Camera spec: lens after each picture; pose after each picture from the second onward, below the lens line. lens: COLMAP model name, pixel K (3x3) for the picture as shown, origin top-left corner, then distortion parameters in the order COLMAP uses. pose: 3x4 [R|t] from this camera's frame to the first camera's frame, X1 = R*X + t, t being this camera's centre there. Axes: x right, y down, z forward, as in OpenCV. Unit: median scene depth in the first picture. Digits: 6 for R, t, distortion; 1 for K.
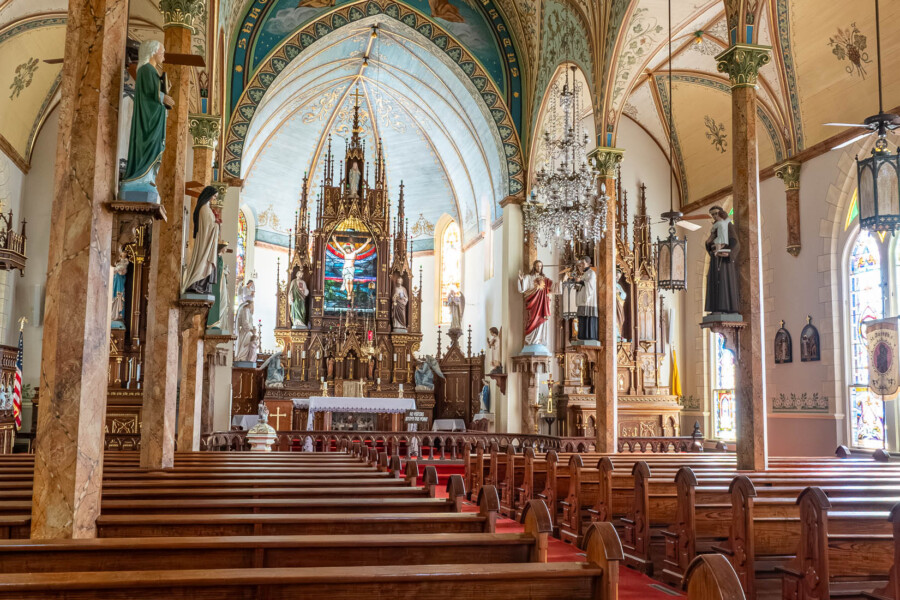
lens RADIAL K [[661.5, 0, 450.0], [0, 661.5, 300.0], [0, 0, 1]] dist [-0.003792, -0.000306]
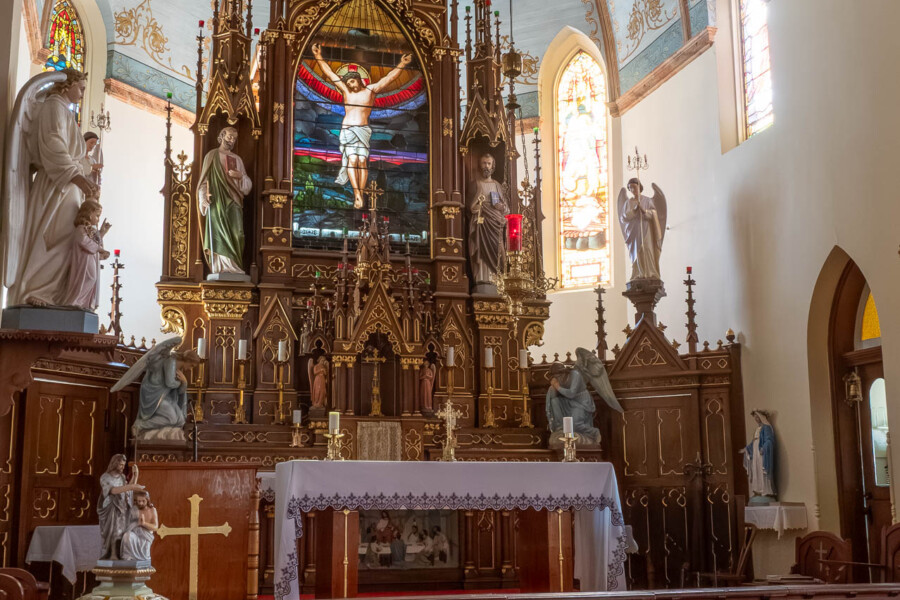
lens RADIAL K [[949.7, 0, 450.6], [0, 949.7, 304.6], [0, 0, 1]] dist [0.007516, -0.010745]
pose [[0.998539, -0.010029, 0.053090, -0.131286], [0.012171, 0.999118, -0.040190, 0.077475], [-0.052640, 0.040778, 0.997781, 0.465285]]
